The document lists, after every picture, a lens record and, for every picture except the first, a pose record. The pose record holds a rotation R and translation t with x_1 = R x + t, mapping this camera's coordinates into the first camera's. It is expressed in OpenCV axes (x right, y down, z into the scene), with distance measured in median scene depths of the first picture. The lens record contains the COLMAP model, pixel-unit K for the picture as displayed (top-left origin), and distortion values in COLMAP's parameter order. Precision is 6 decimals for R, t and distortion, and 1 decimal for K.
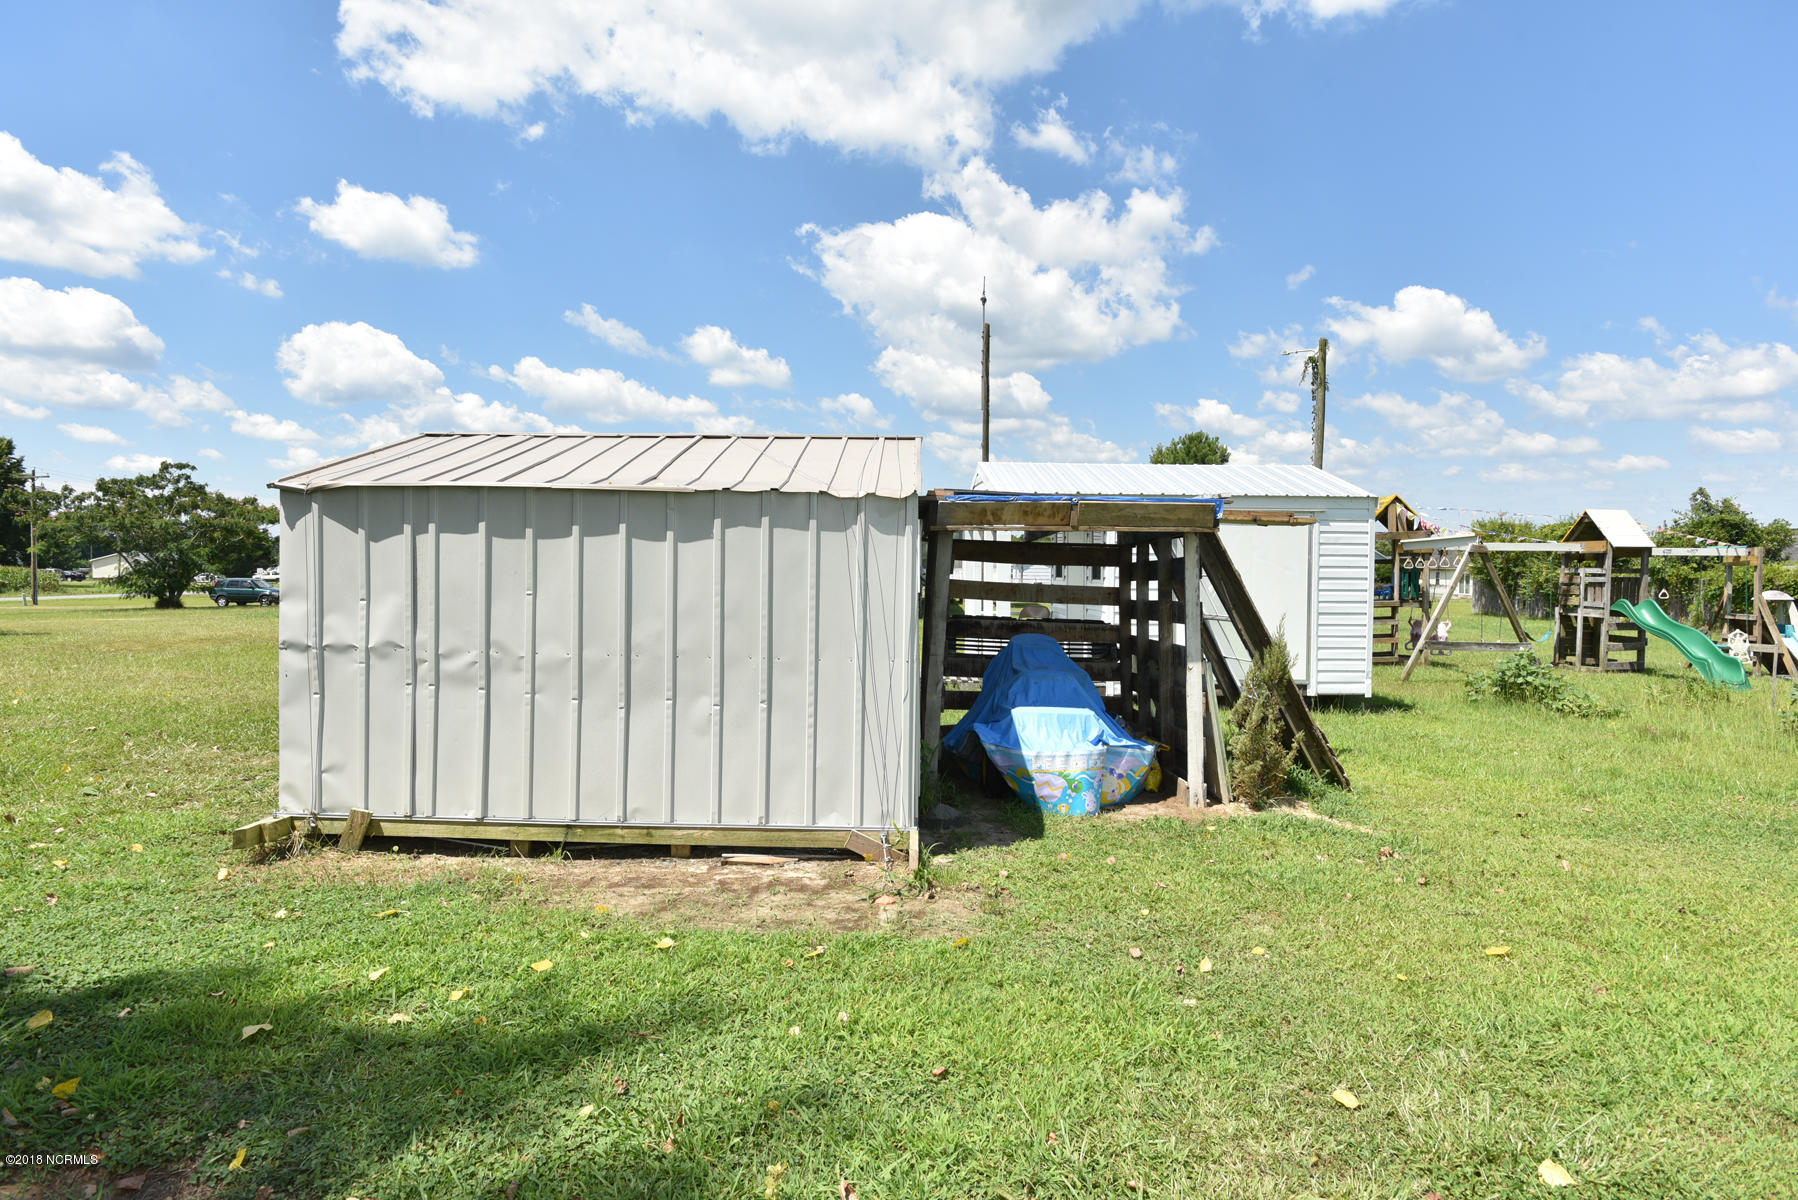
lens RADIAL K [[1016.8, 0, 912.7], [0, 1016.8, 602.9], [0, 0, 1]] dist [-0.005744, -0.001527]
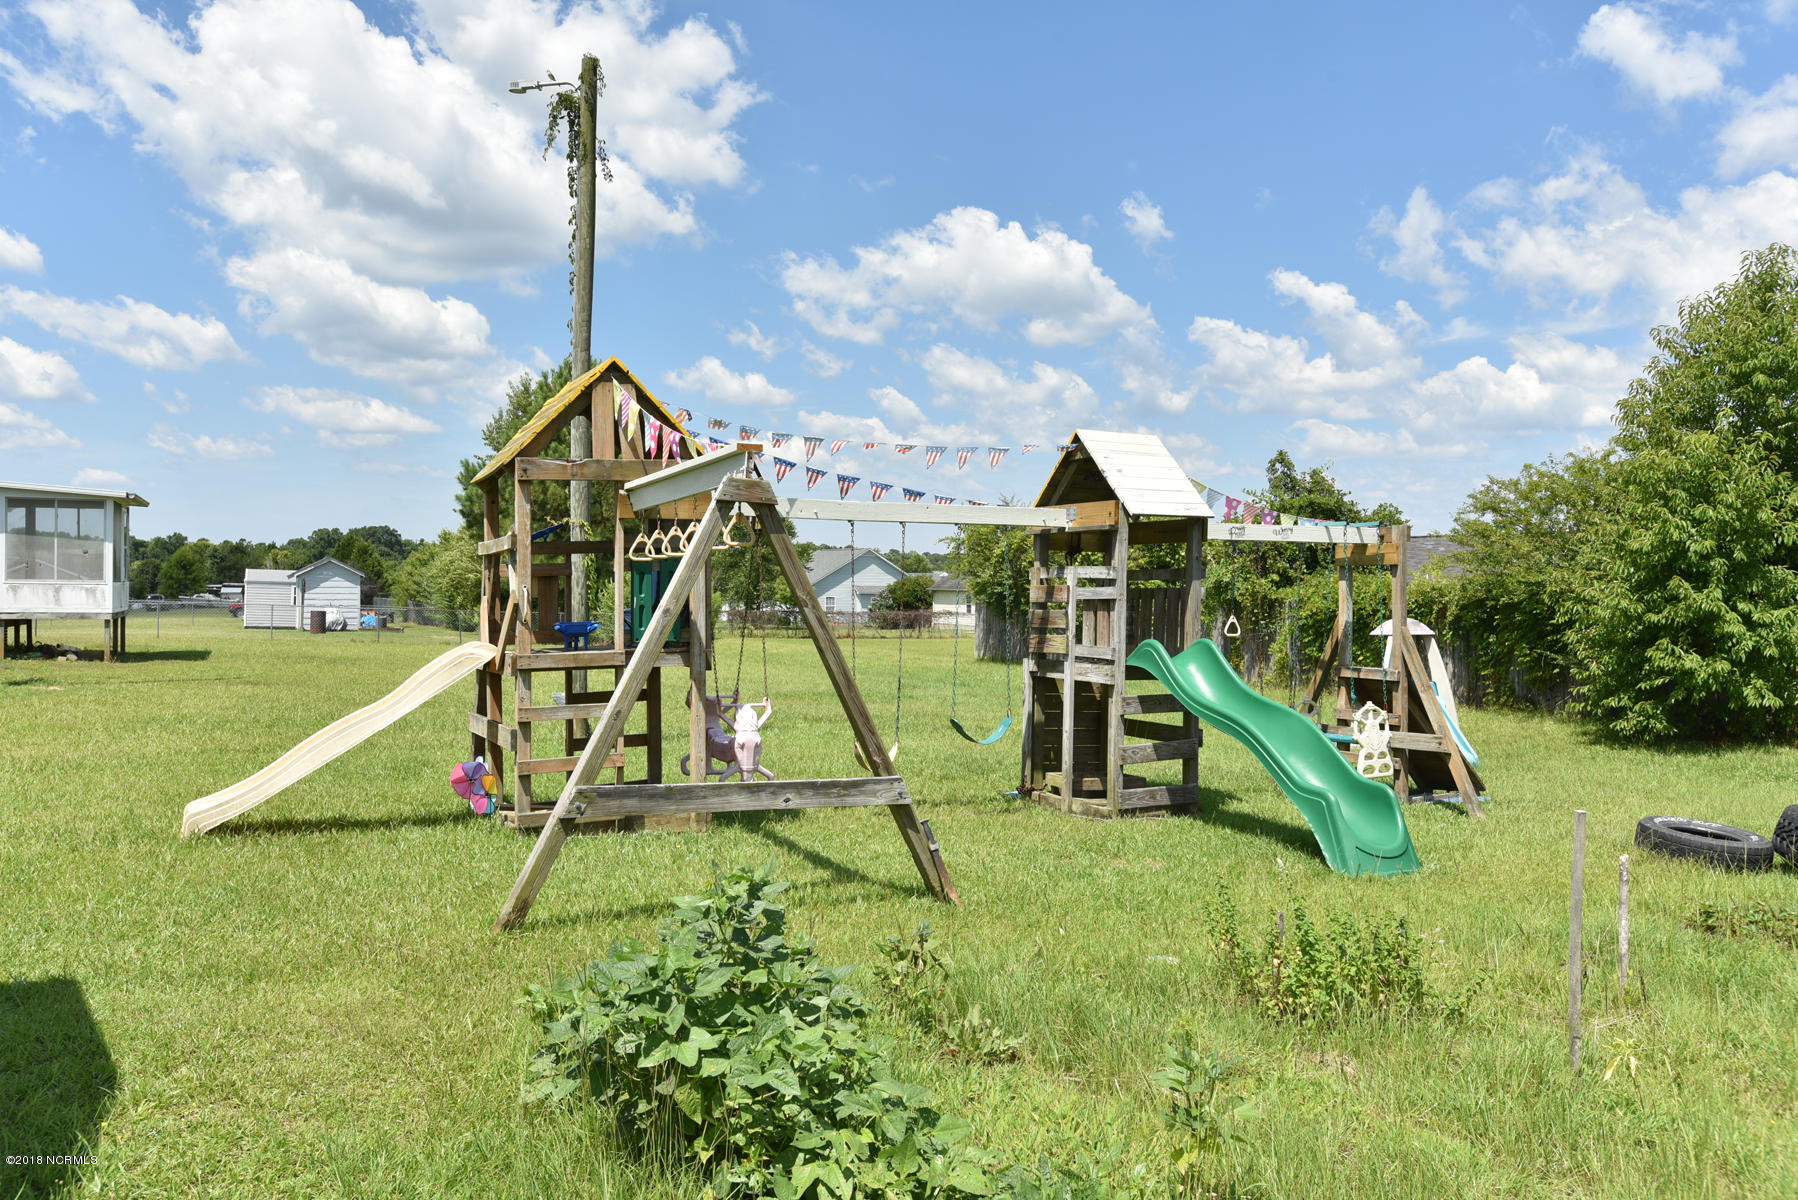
lens RADIAL K [[1471.2, 0, 894.4], [0, 1471.2, 602.2], [0, 0, 1]] dist [-0.005757, 0.004148]
pose [[0.917272, -0.001103, 0.398261, 0.348958], [0.011912, 0.999625, -0.024666, -0.005031], [-0.398084, 0.027370, 0.916941, 0.467670]]
